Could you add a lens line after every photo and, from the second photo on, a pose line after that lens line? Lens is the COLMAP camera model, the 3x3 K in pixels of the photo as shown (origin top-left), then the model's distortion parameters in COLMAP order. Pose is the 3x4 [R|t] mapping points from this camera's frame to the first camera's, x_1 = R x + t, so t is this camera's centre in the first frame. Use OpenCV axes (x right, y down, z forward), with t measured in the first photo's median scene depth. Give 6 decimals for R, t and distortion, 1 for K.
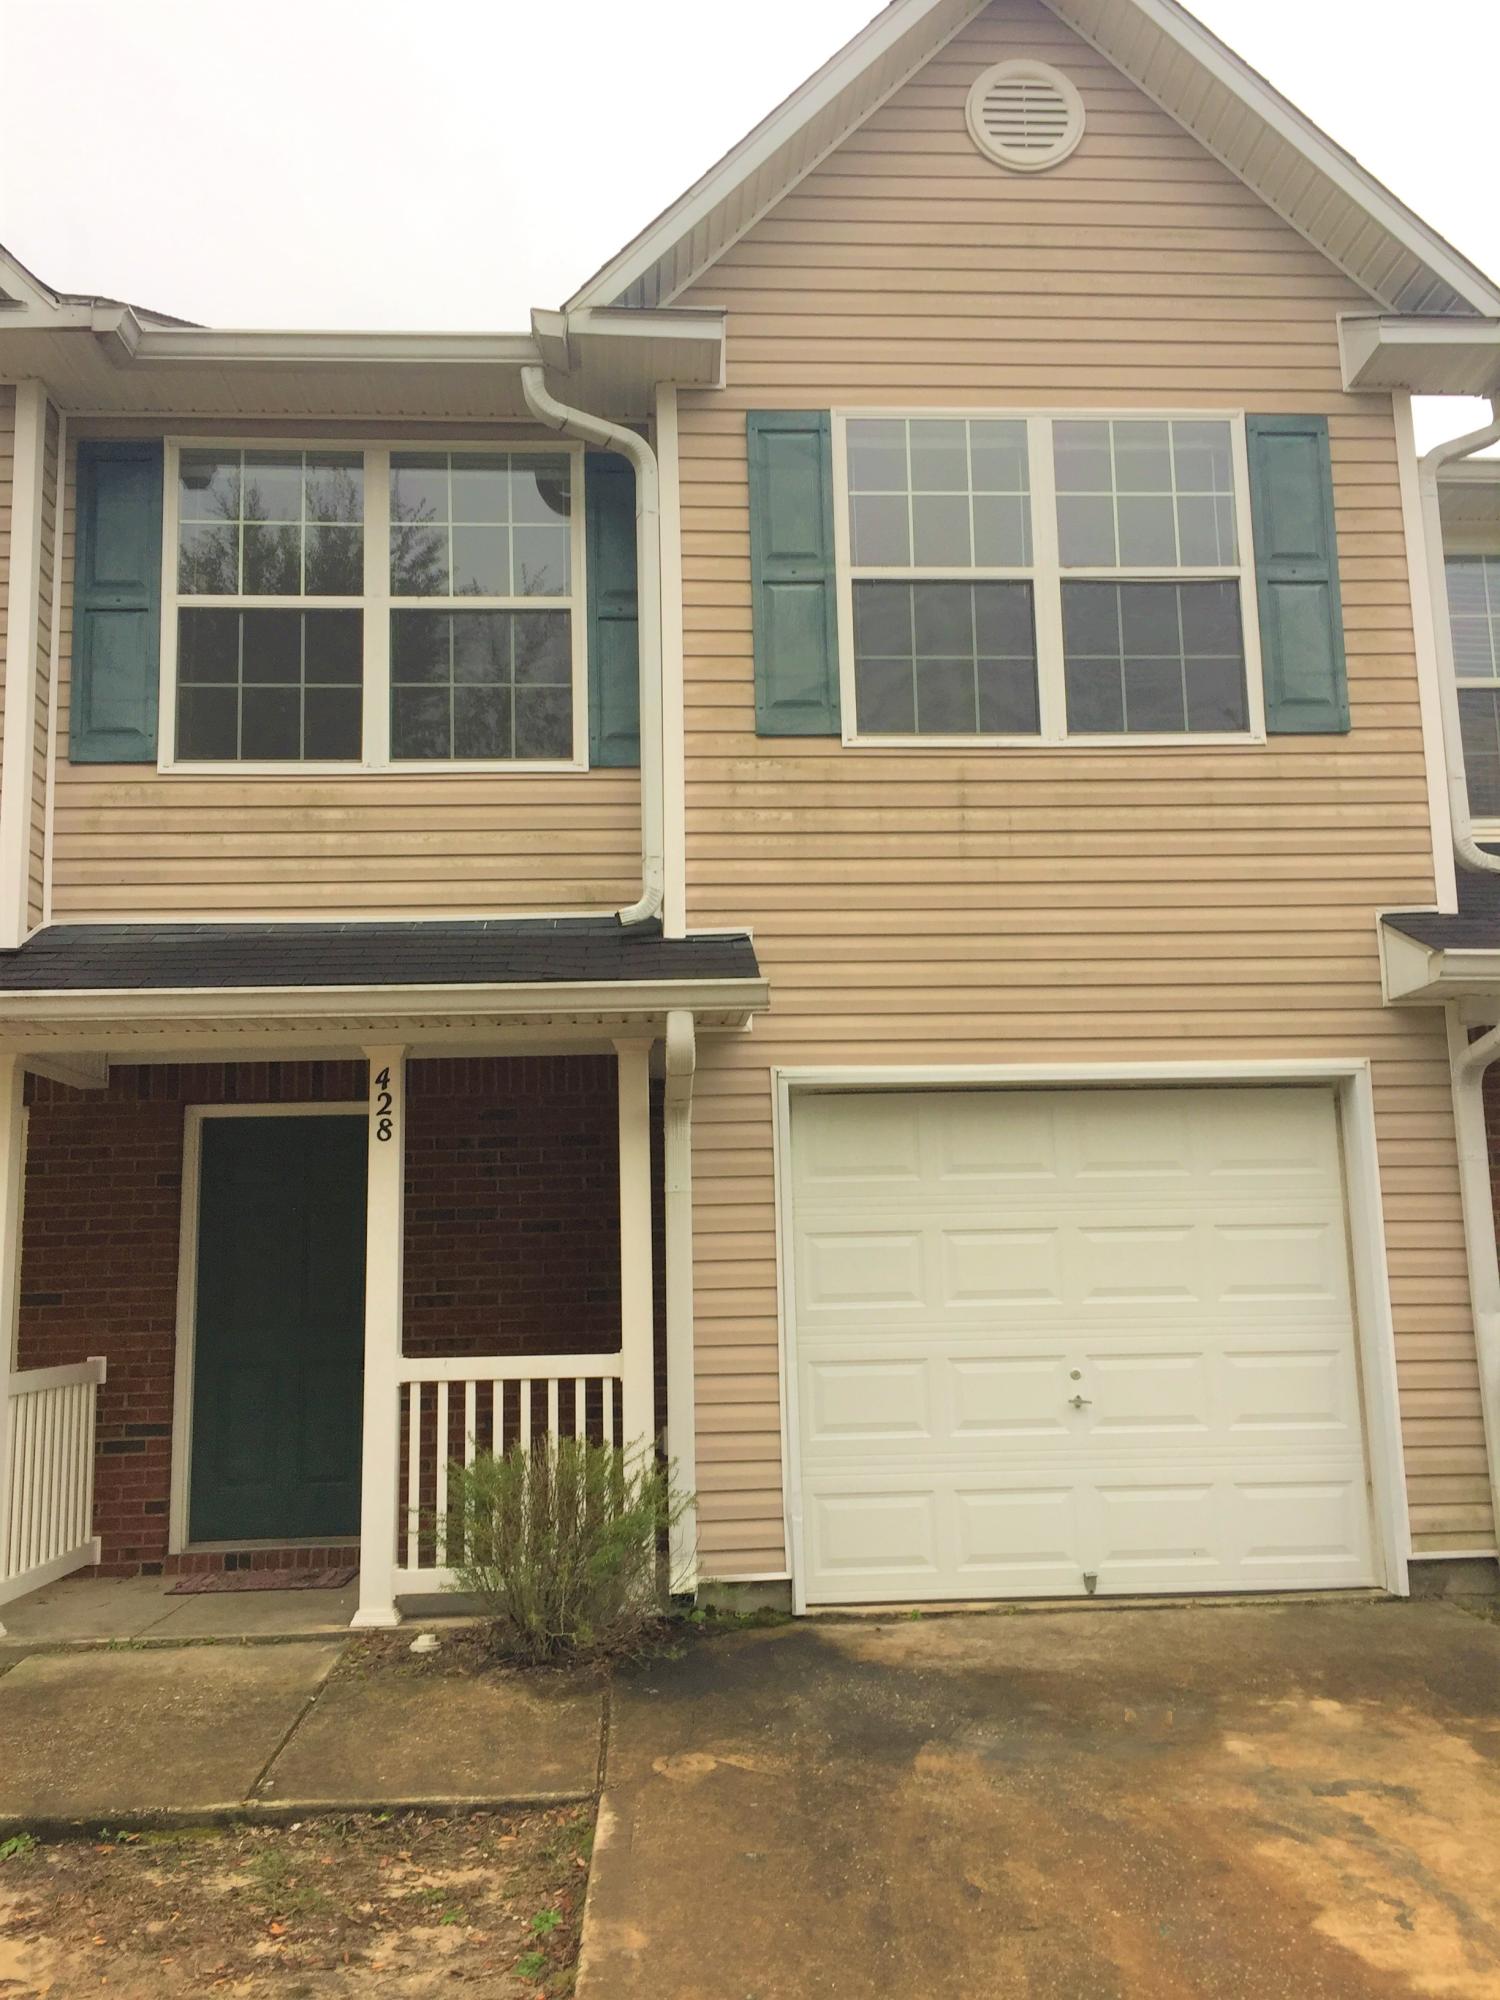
lens RADIAL K [[1724.4, 0, 749.4], [0, 1724.4, 994.2], [0, 0, 1]] dist [0.052211, -0.037234]
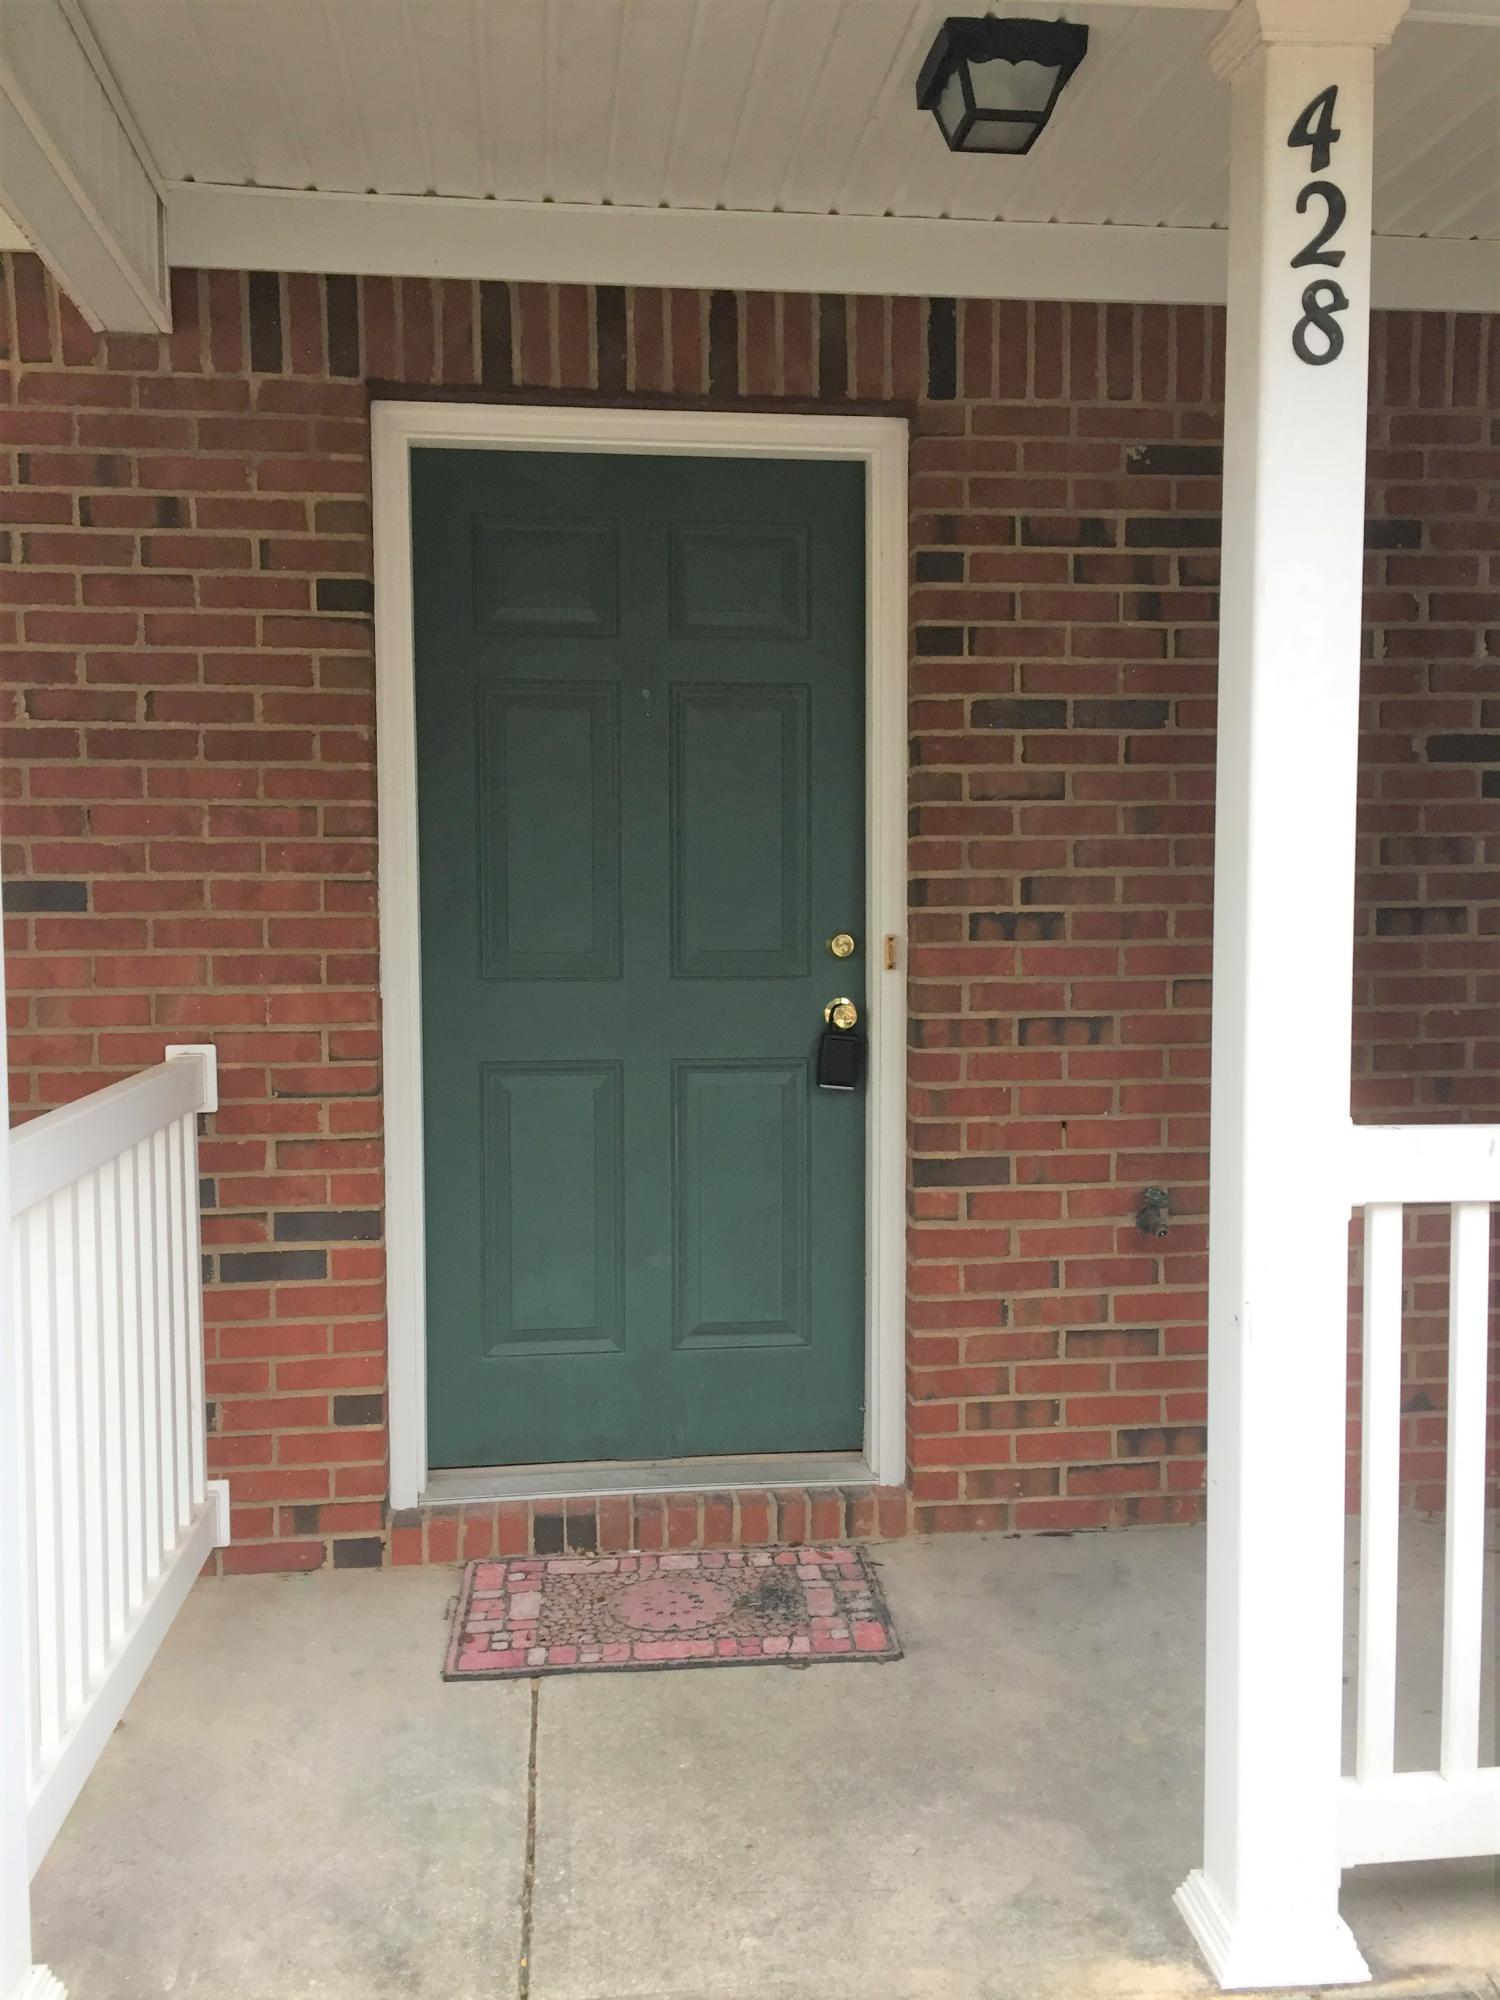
lens RADIAL K [[1724.4, 0, 754.8], [0, 1724.4, 1008.7], [0, 0, 1]] dist [0.052211, -0.037234]
pose [[0.997604, 0.017622, 0.066894, -0.275625], [-0.032563, 0.972797, 0.229361, 0.107616], [-0.061032, -0.230990, 0.971040, 0.618368]]
